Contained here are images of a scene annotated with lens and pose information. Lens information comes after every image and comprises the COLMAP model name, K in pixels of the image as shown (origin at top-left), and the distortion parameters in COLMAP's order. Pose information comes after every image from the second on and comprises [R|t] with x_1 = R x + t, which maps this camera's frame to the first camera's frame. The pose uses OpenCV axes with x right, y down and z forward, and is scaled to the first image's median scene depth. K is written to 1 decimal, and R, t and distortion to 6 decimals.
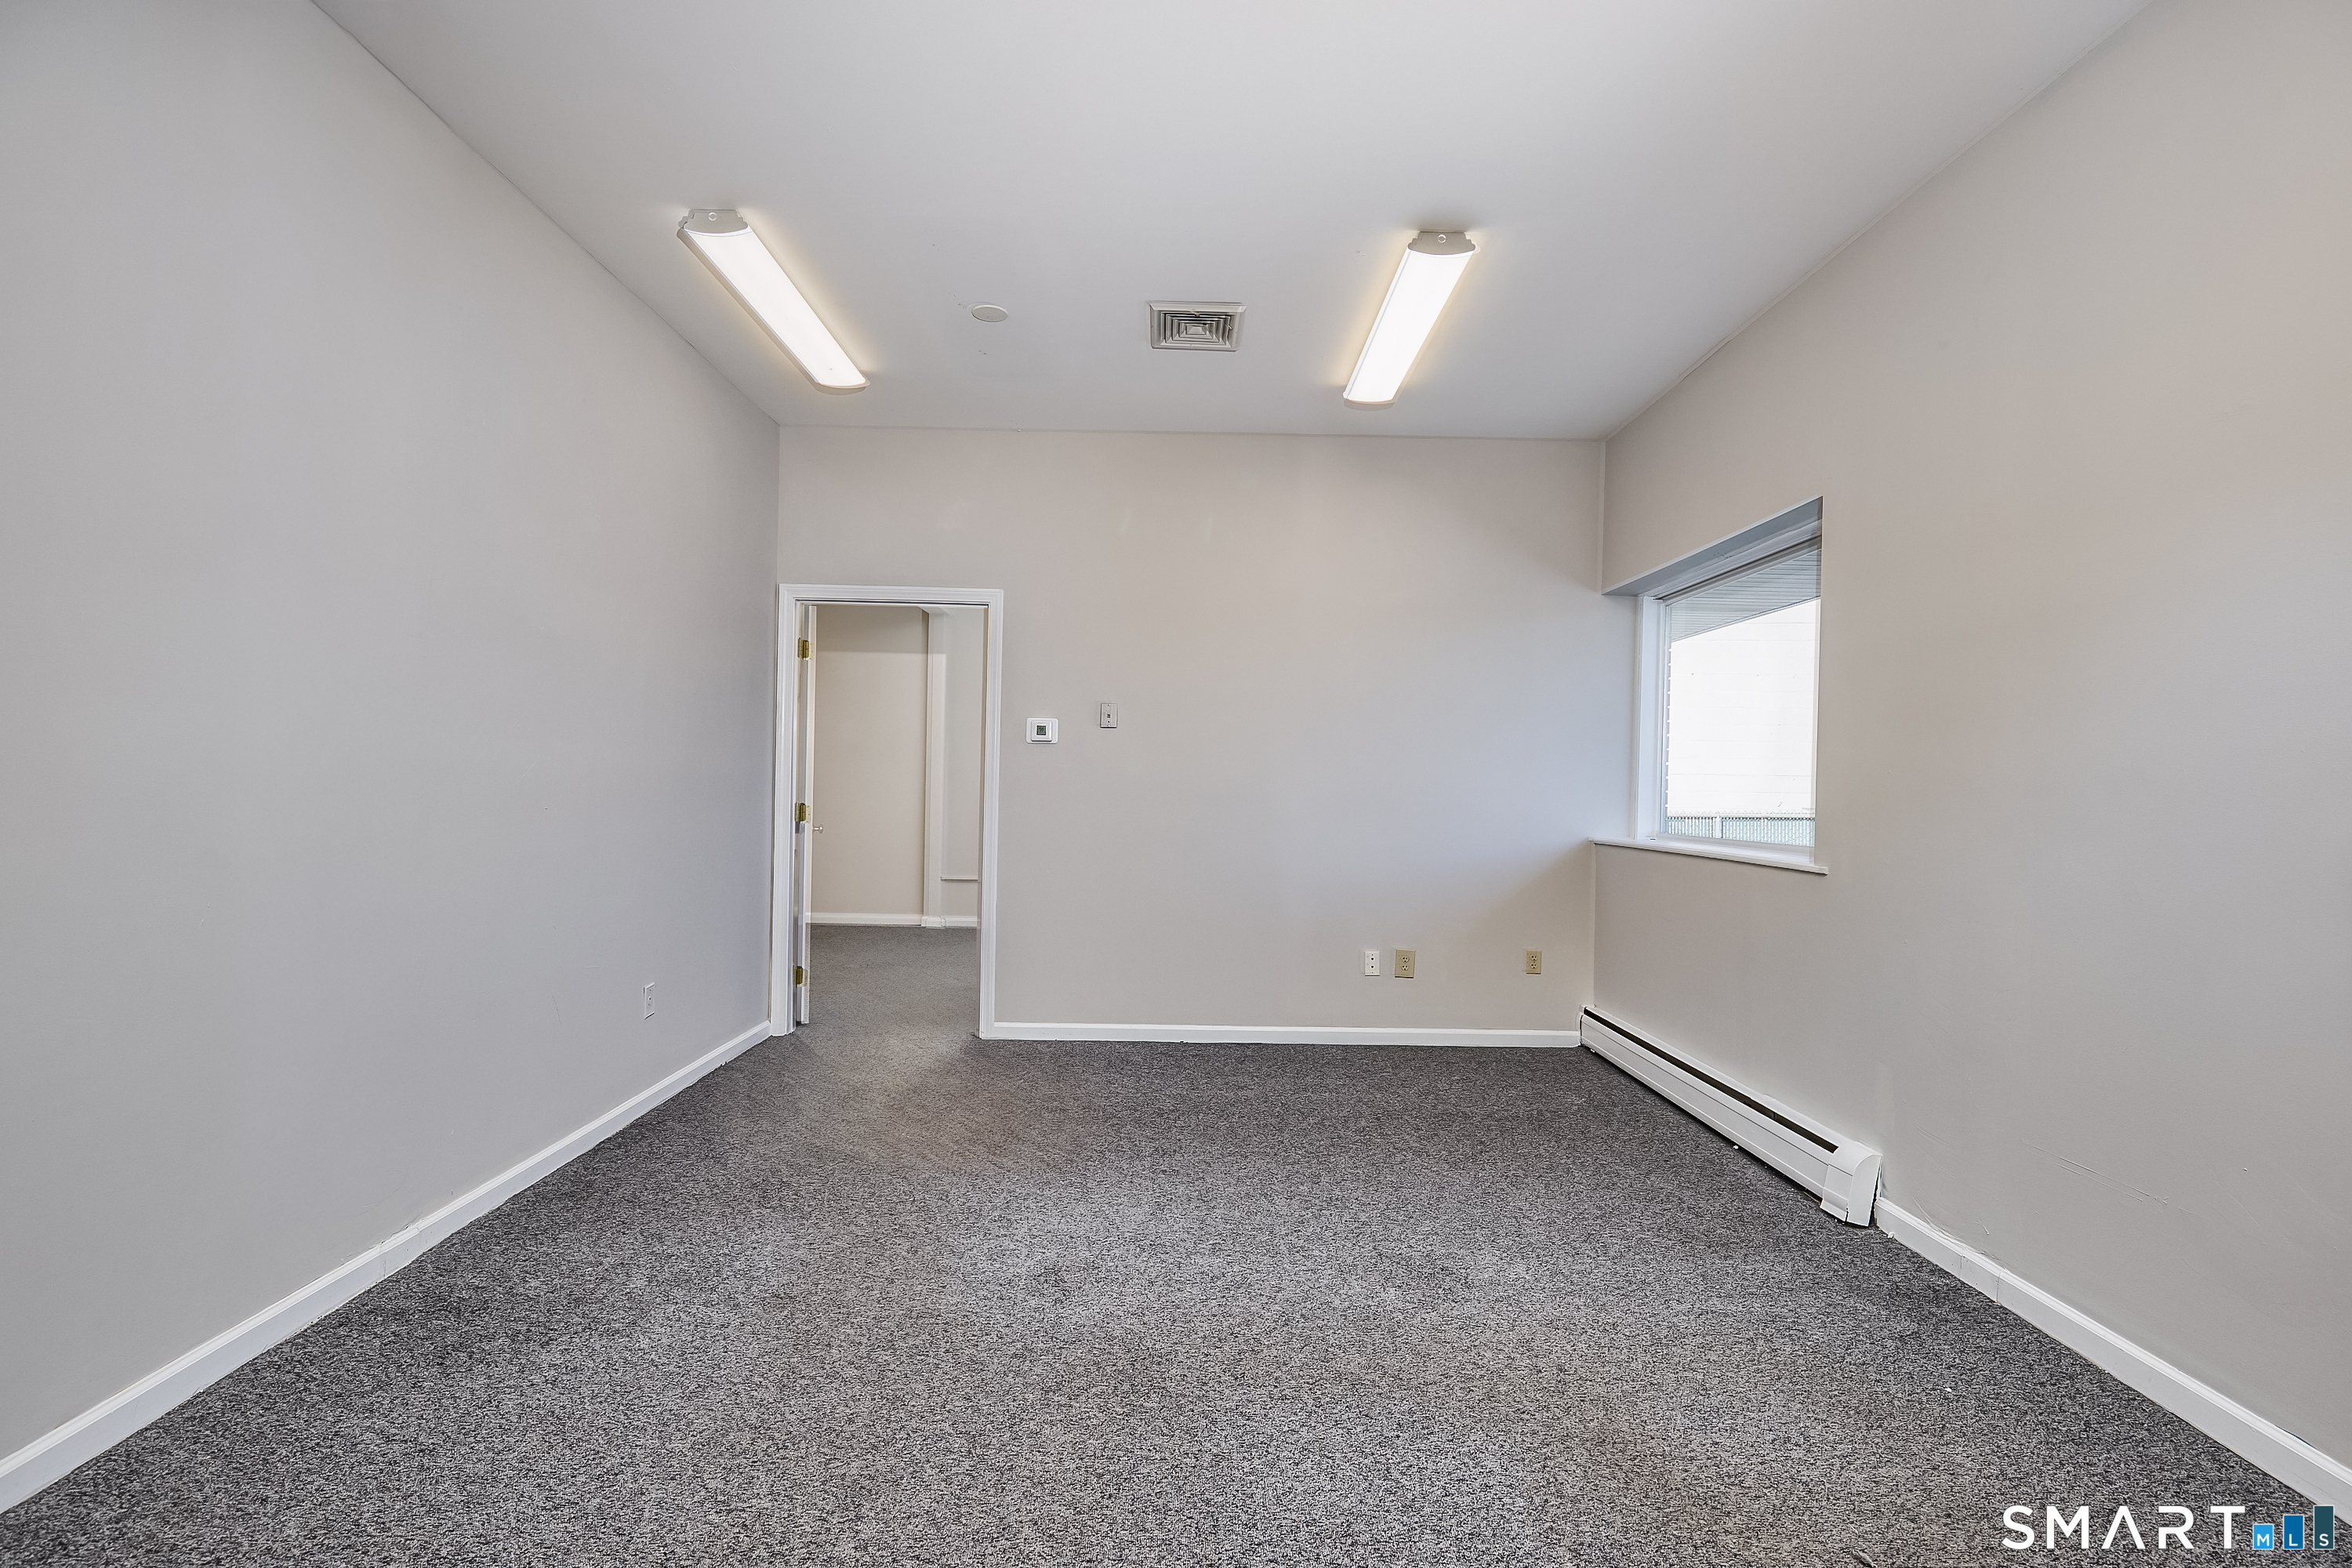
lens RADIAL K [[1077.6, 0, 1176.6], [0, 1077.6, 786.7], [0, 0, 1]] dist [0.002916, -0.000997]
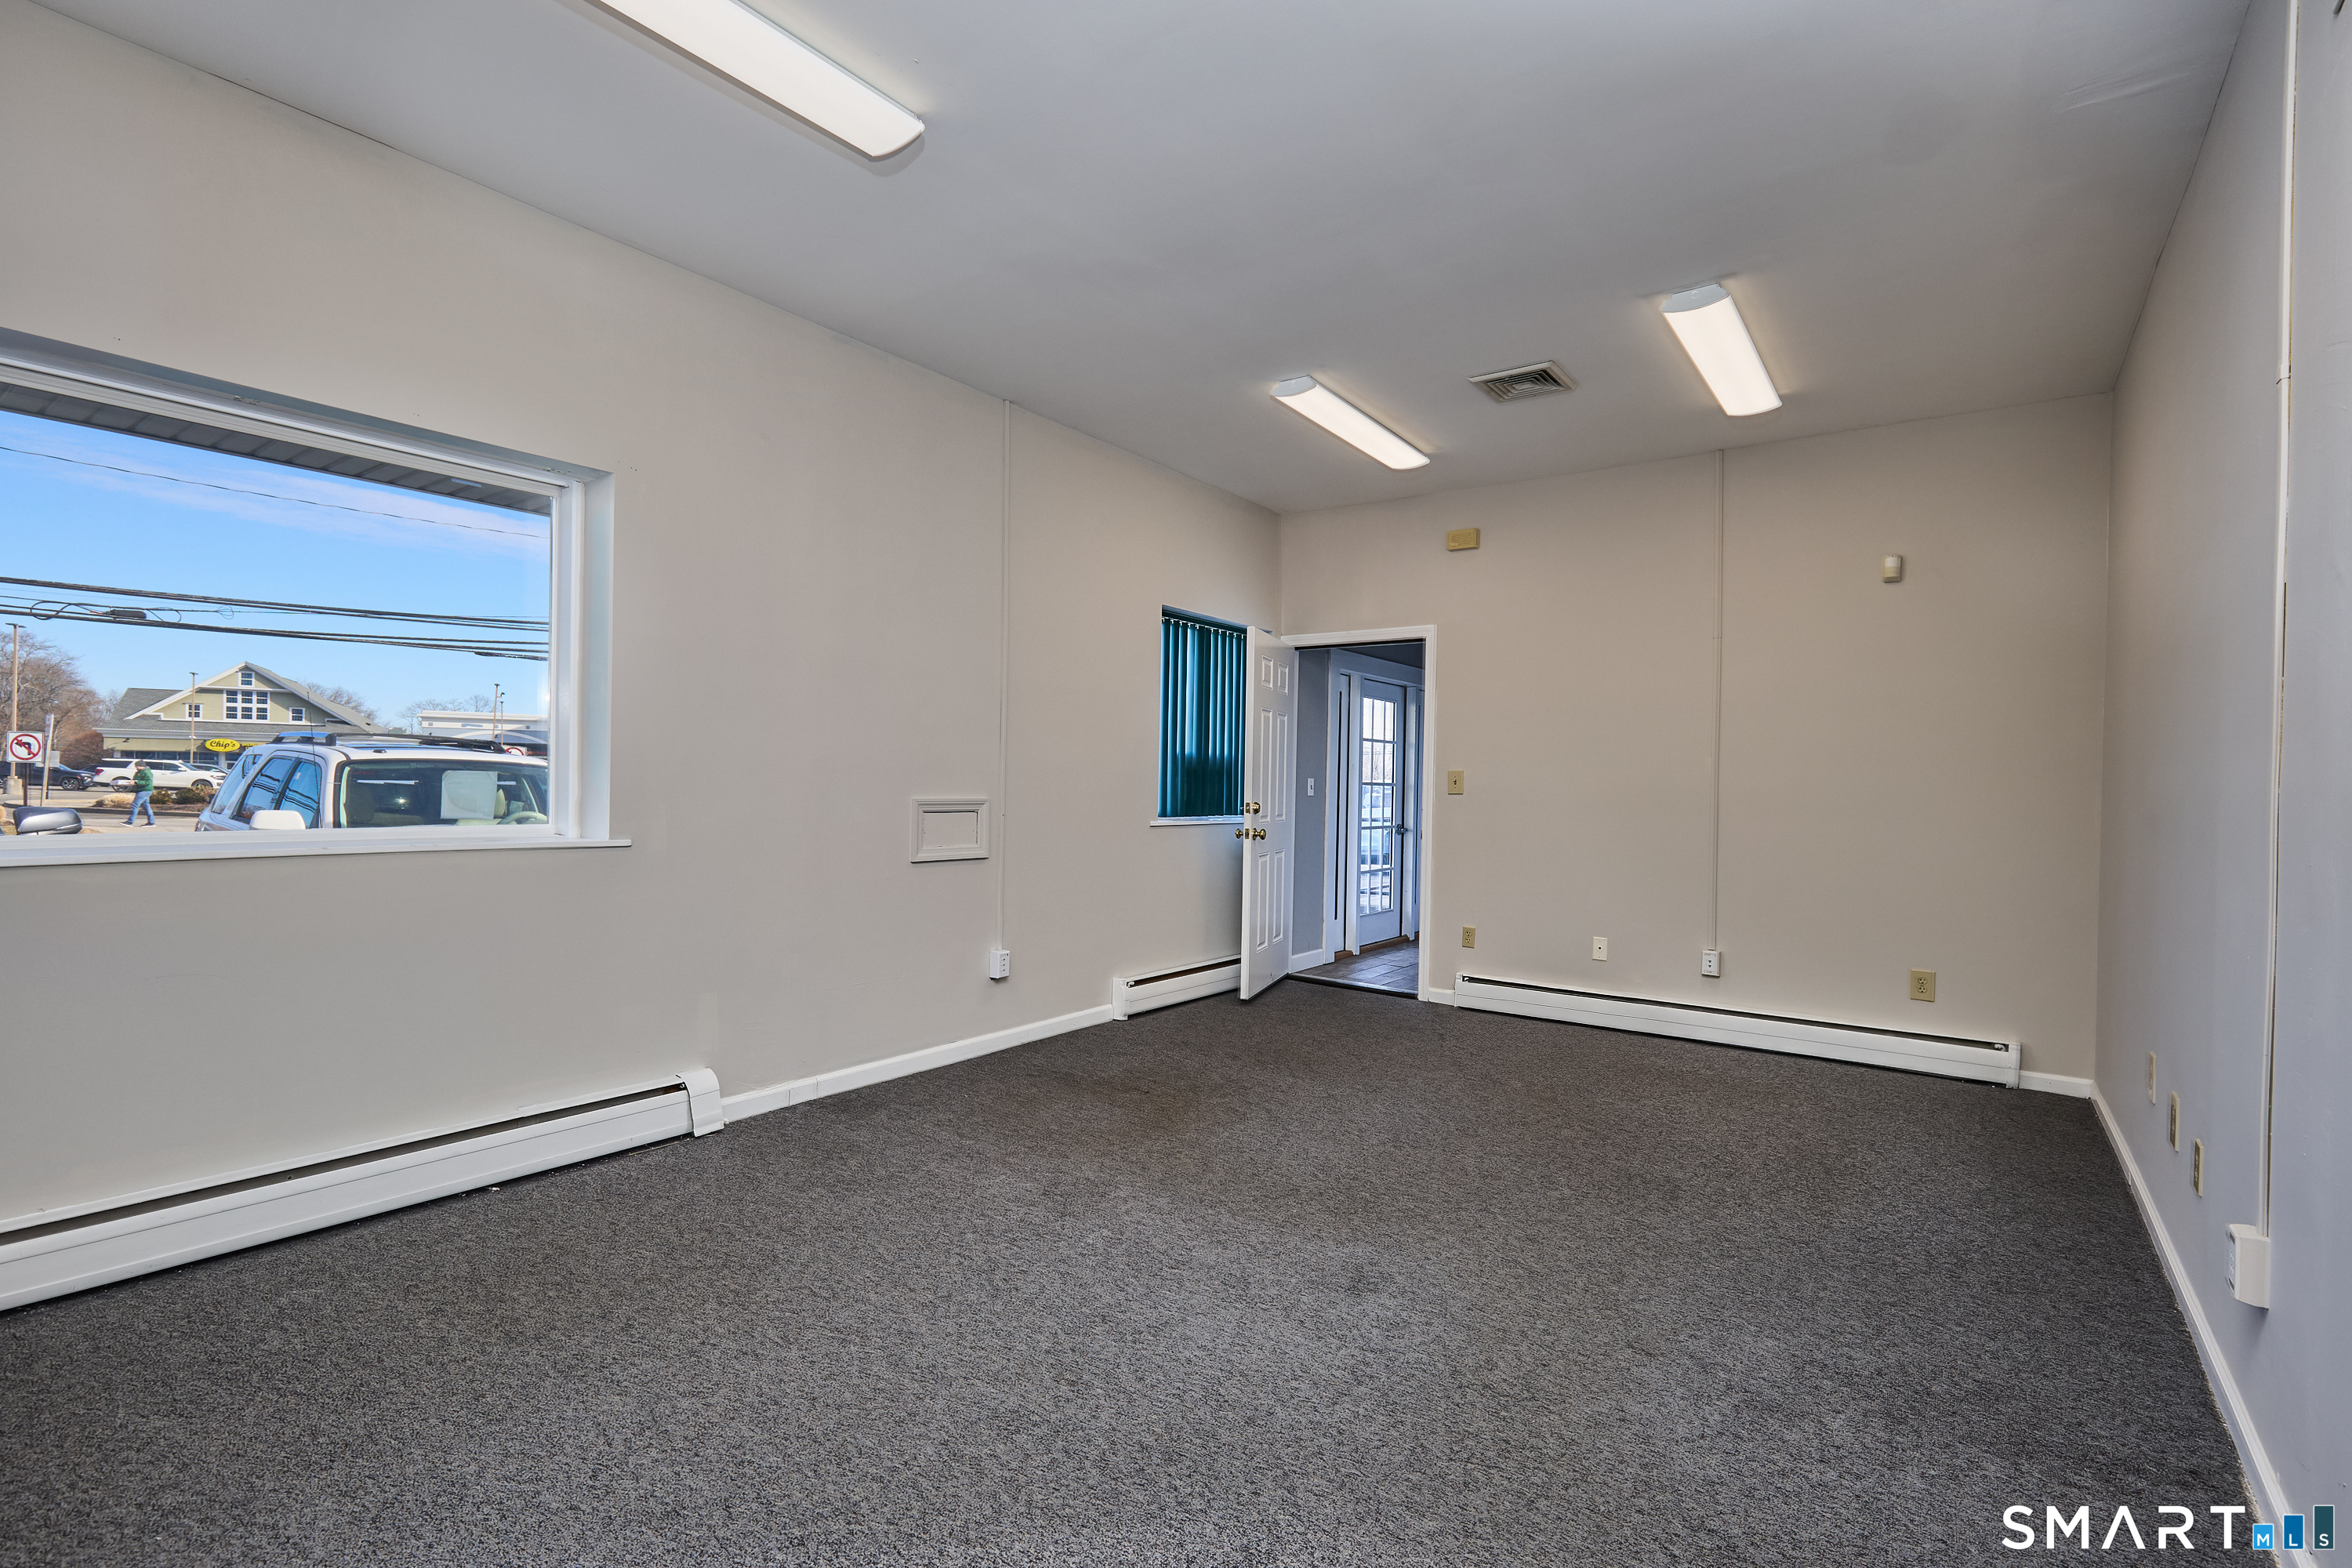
lens RADIAL K [[1078.7, 0, 1180.8], [0, 1078.7, 782.4], [0, 0, 1]] dist [0.001214, -0.000415]
pose [[-0.807766, -0.031745, 0.588648, -0.438577], [-0.032697, 0.999425, 0.009029, -0.007937], [-0.588596, -0.011954, -0.808339, 1.514397]]
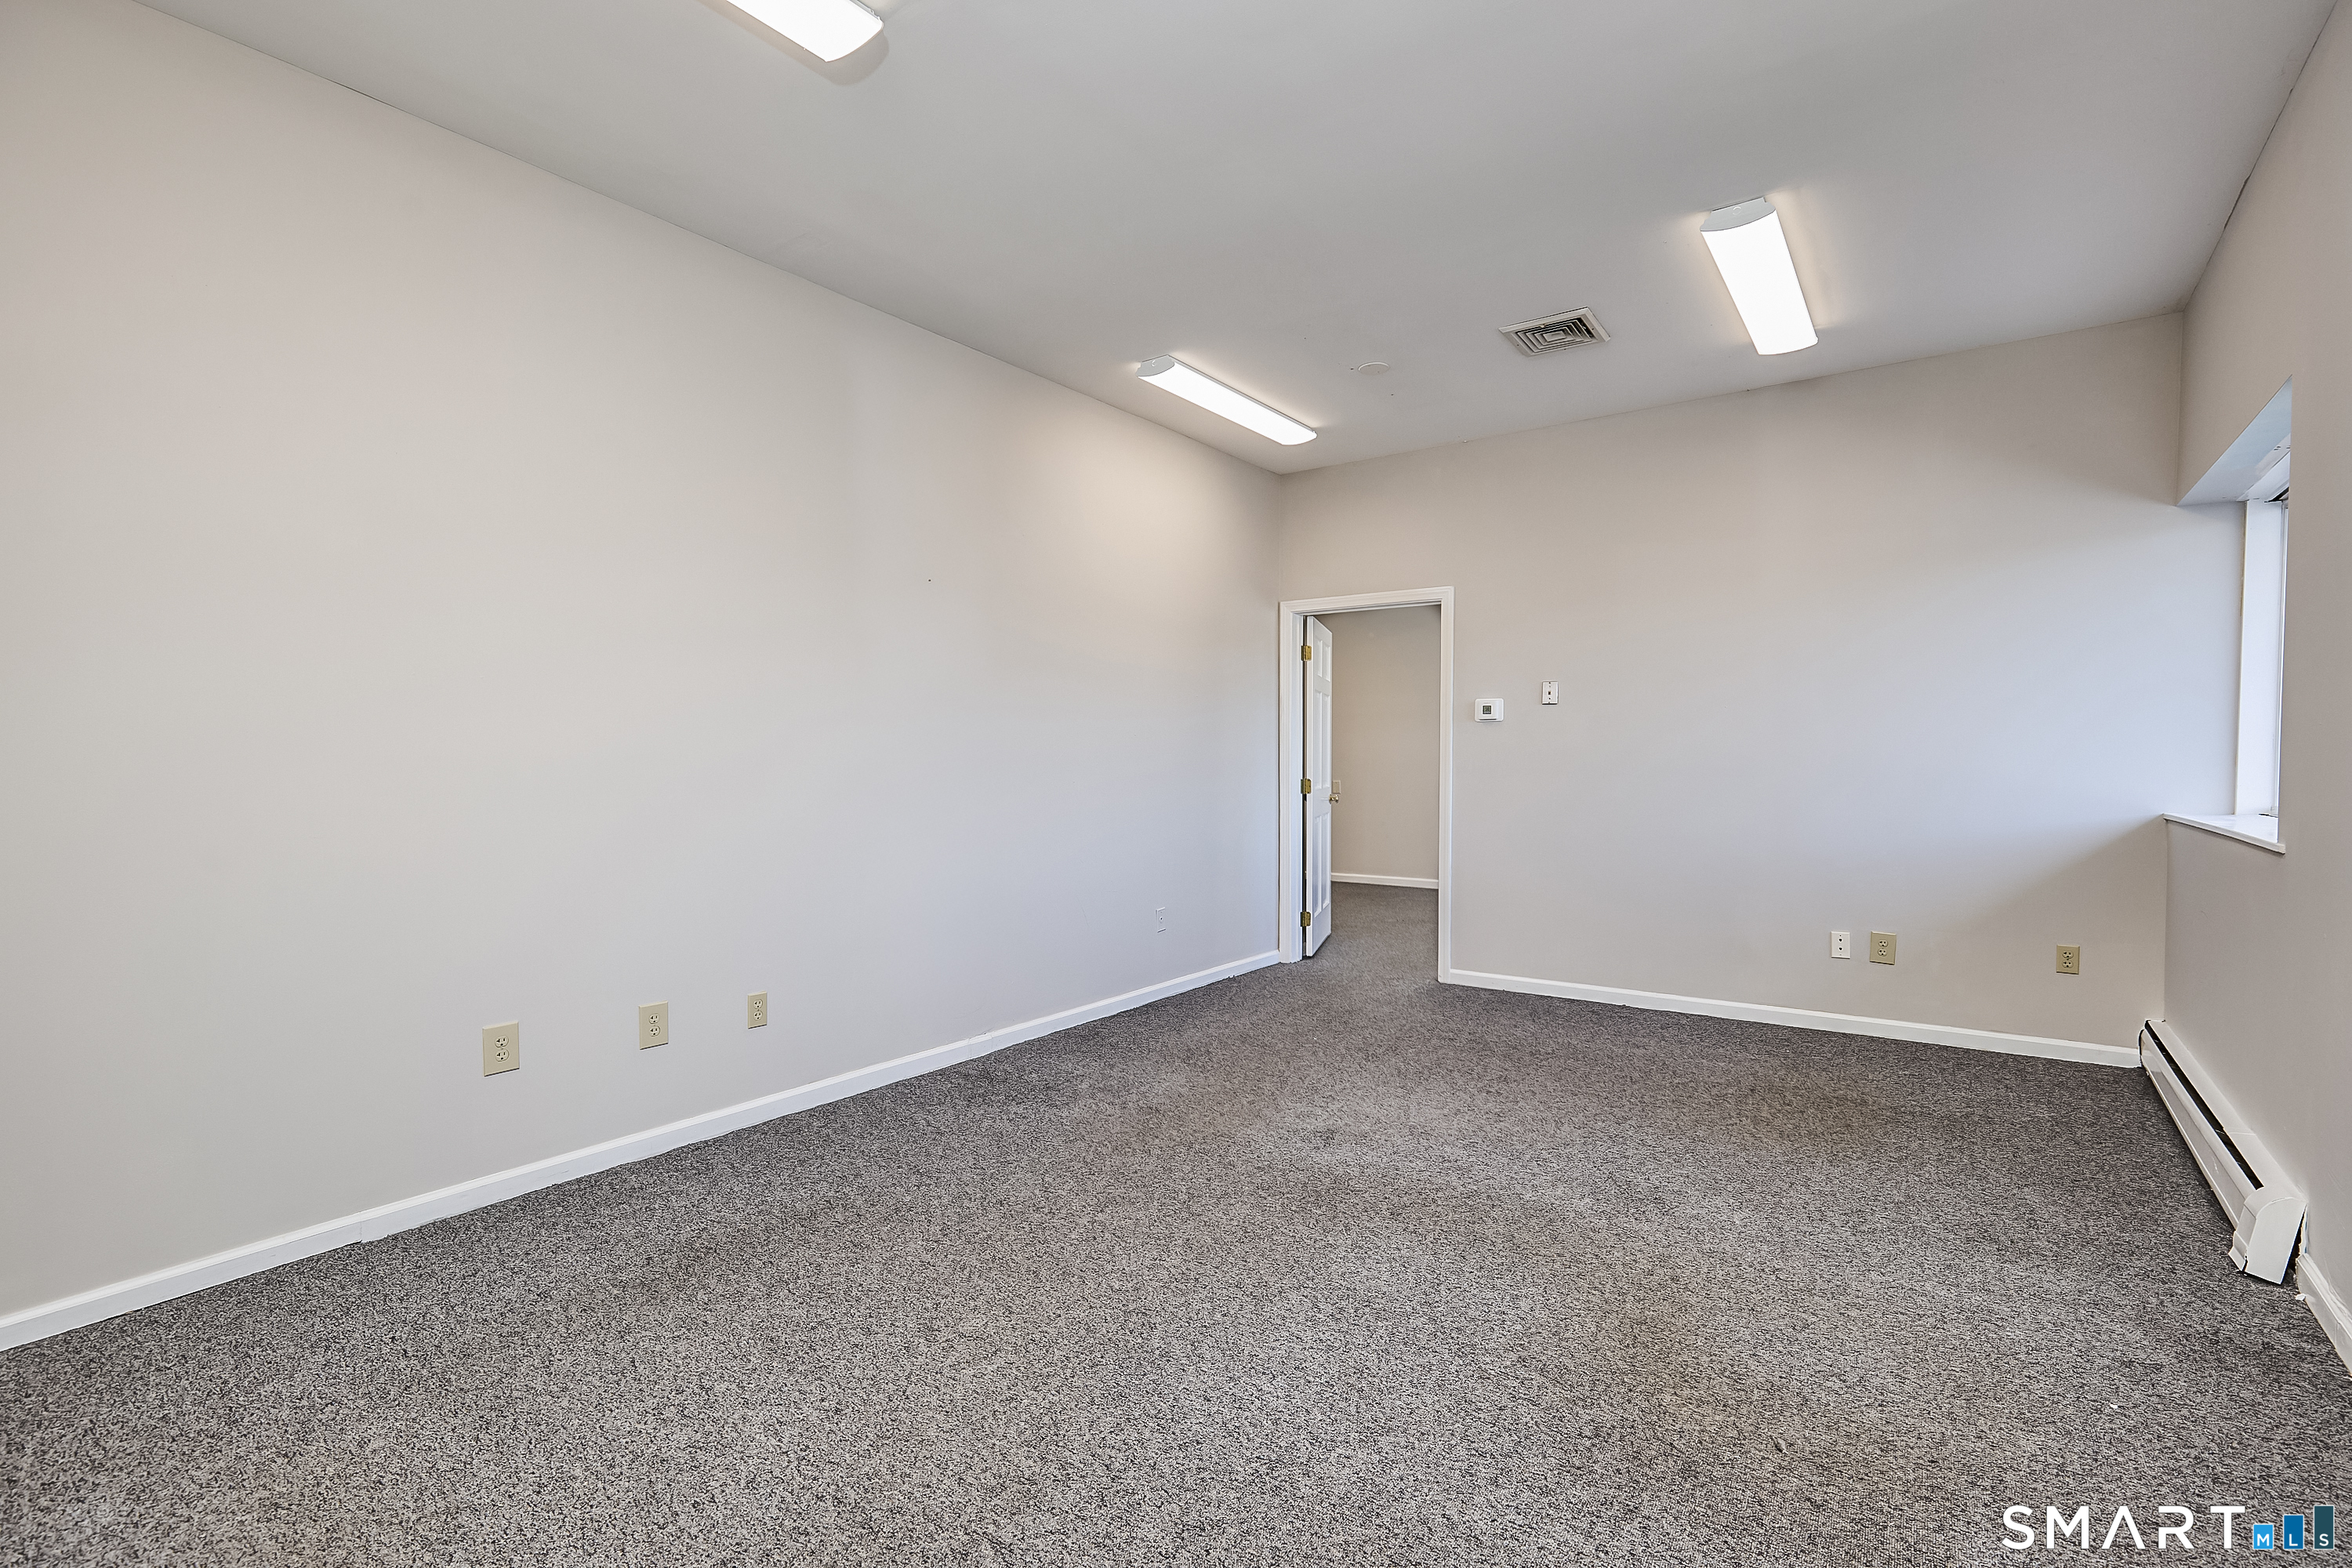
lens RADIAL K [[1071.8, 0, 1173.0], [0, 1071.8, 787.4], [0, 0, 1]] dist [0.002183, -0.000446]
pose [[0.807671, -0.003198, -0.589625, 0.402235], [0.016477, 0.999717, 0.017149, 0.004356], [0.589403, -0.023566, 0.807495, -0.125507]]
